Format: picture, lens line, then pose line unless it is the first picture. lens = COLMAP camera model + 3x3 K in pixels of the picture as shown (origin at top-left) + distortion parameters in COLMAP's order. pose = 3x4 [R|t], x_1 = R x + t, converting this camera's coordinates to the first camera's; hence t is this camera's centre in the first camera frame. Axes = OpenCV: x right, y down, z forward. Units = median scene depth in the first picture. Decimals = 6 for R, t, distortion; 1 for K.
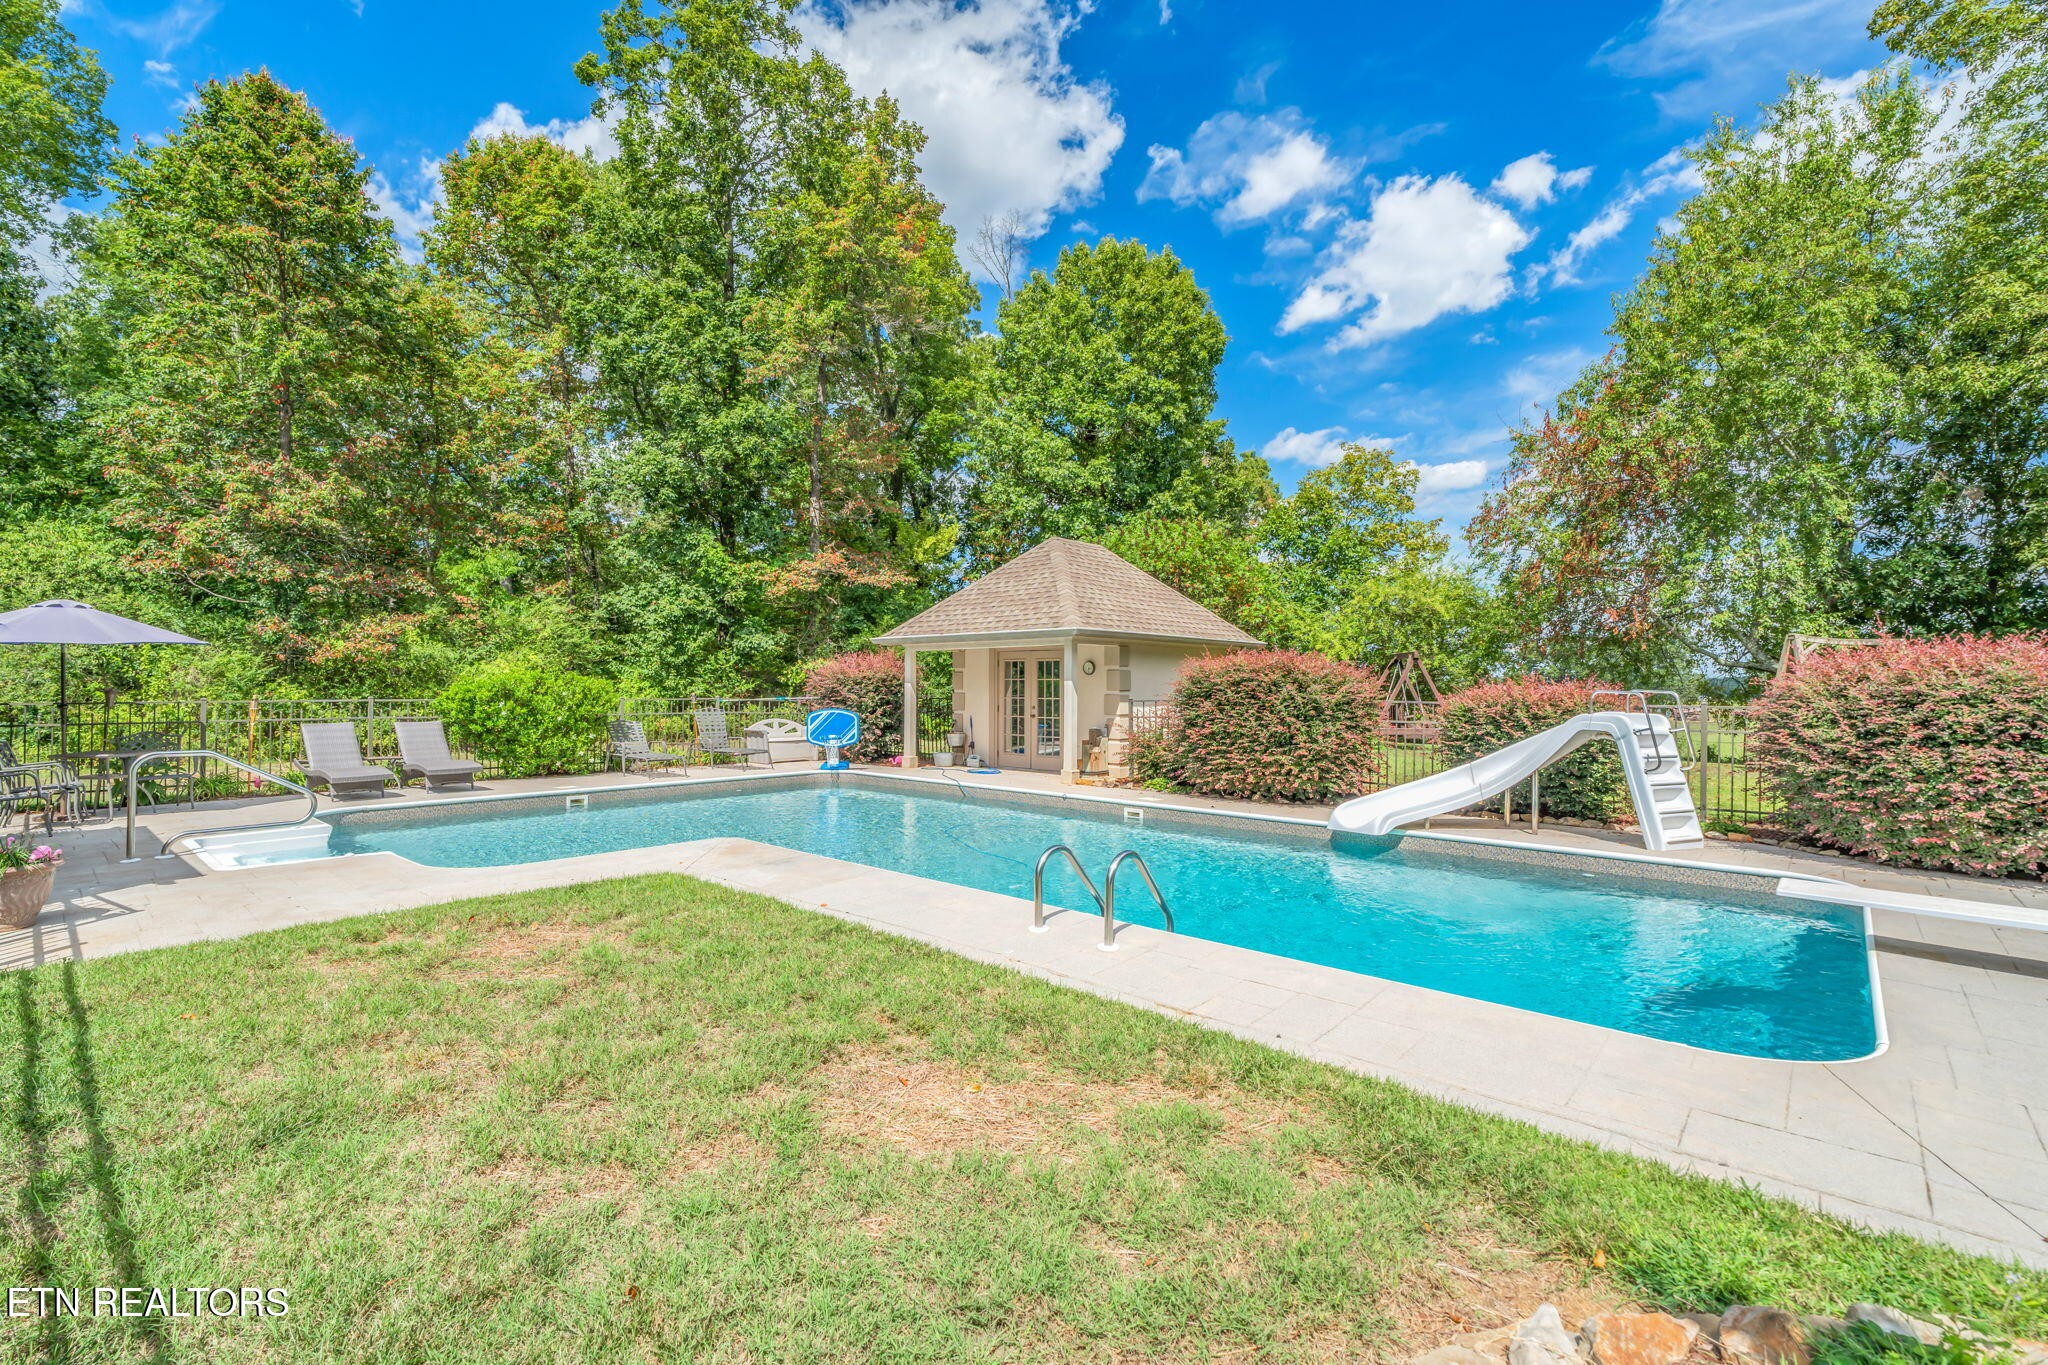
lens RADIAL K [[922.3, 0, 1025.4], [0, 922.3, 681.2], [0, 0, 1]] dist [-0.006464, 0.000197]
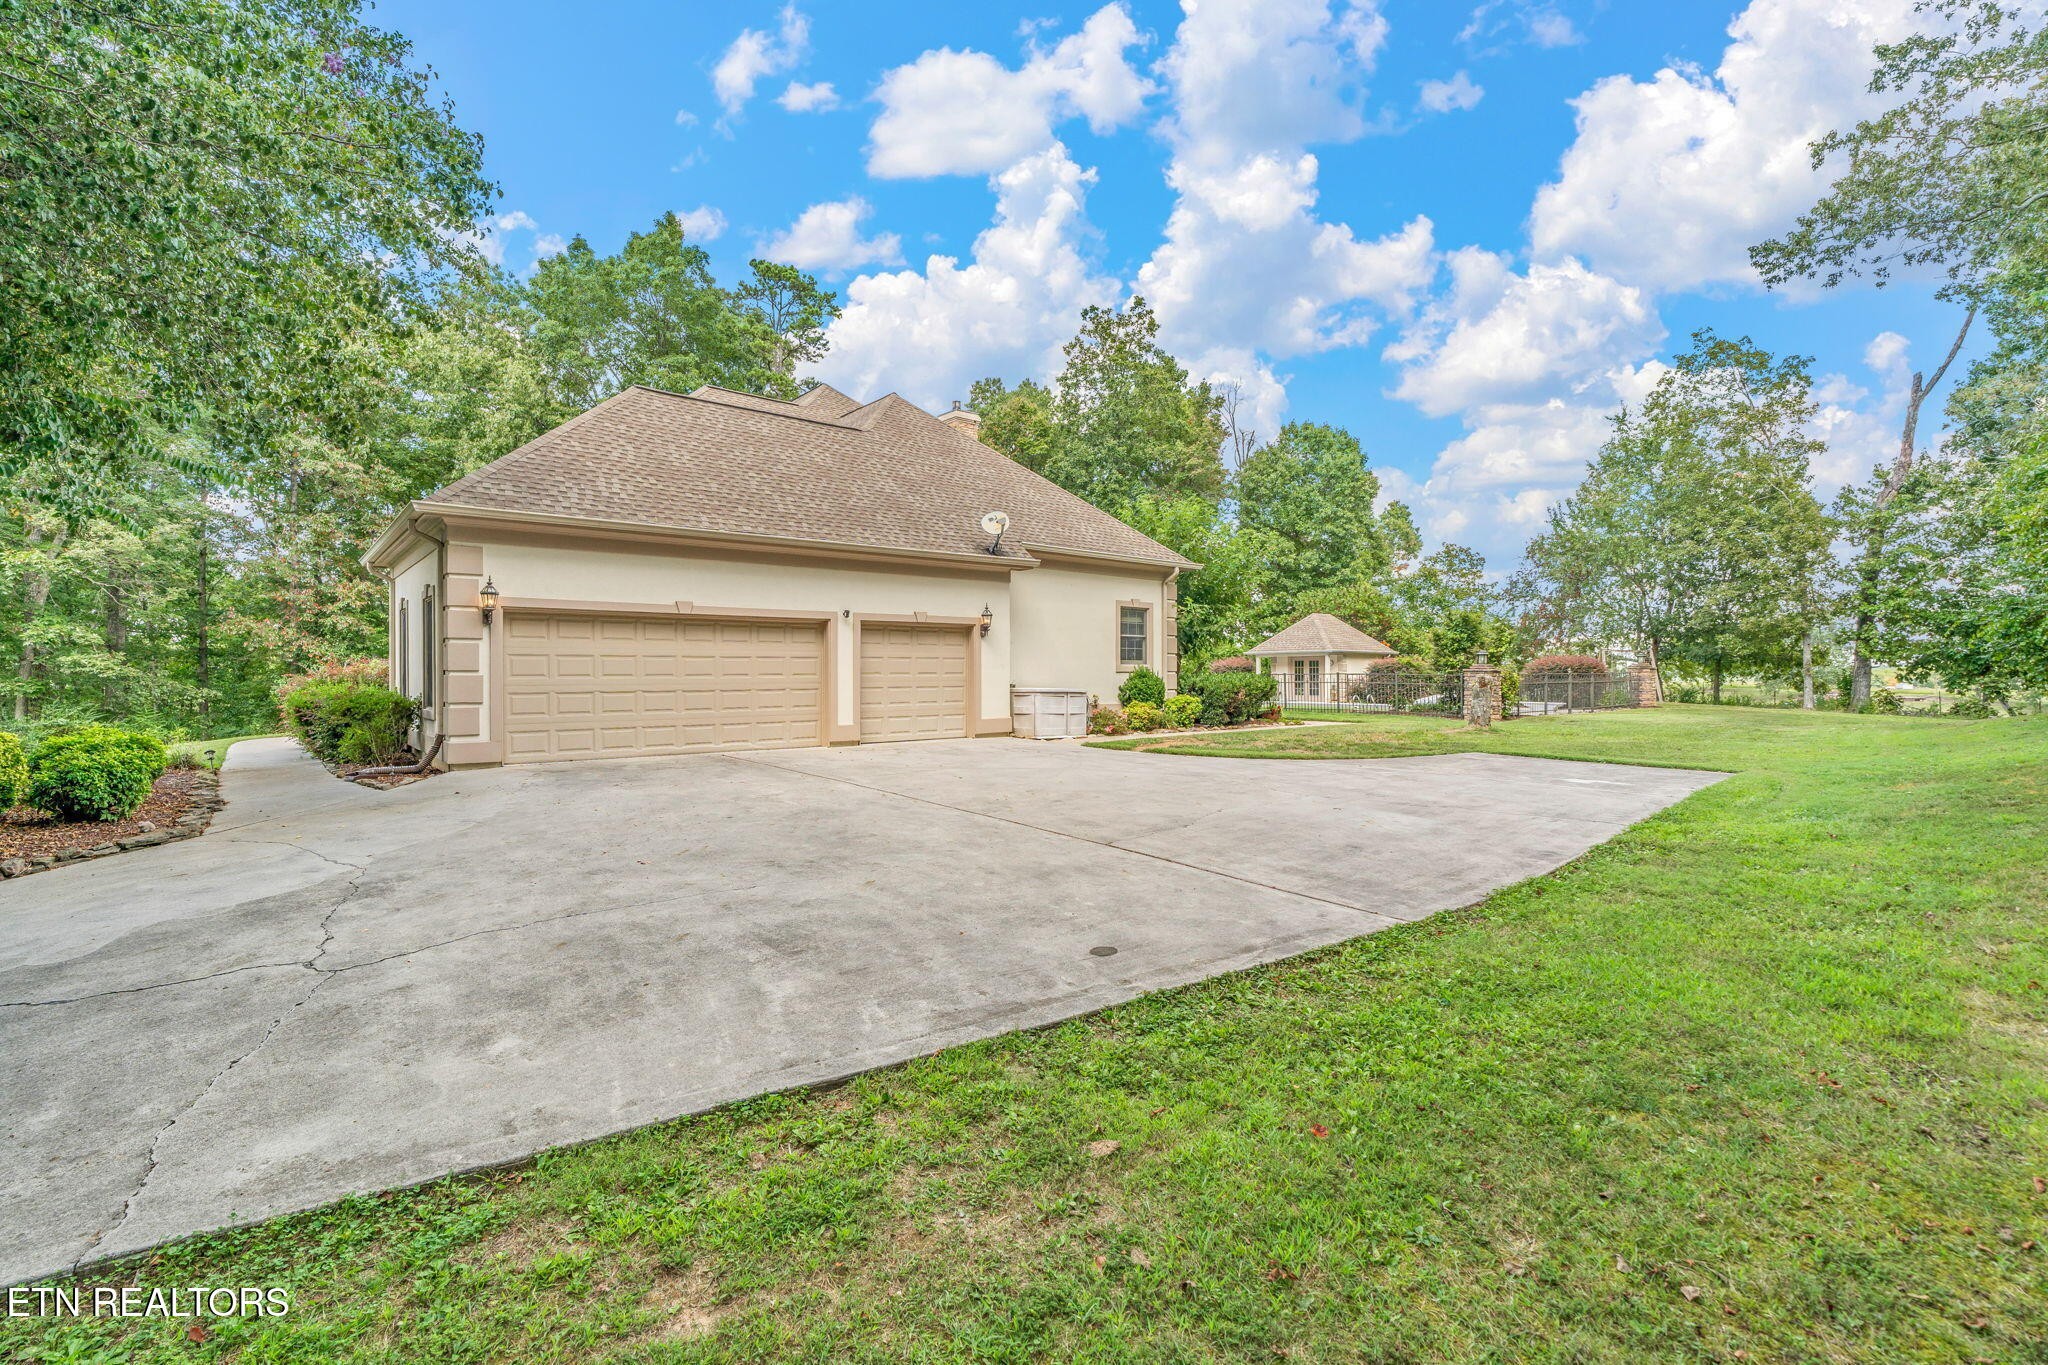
lens RADIAL K [[922.3, 0, 1021.9], [0, 922.3, 686.1], [0, 0, 1]] dist [-0.006464, 0.000197]
pose [[0.987396, -0.009603, -0.157979, -0.217146], [0.010958, 0.999910, 0.007713, 0.015883], [0.157891, -0.009347, 0.987412, -1.012847]]
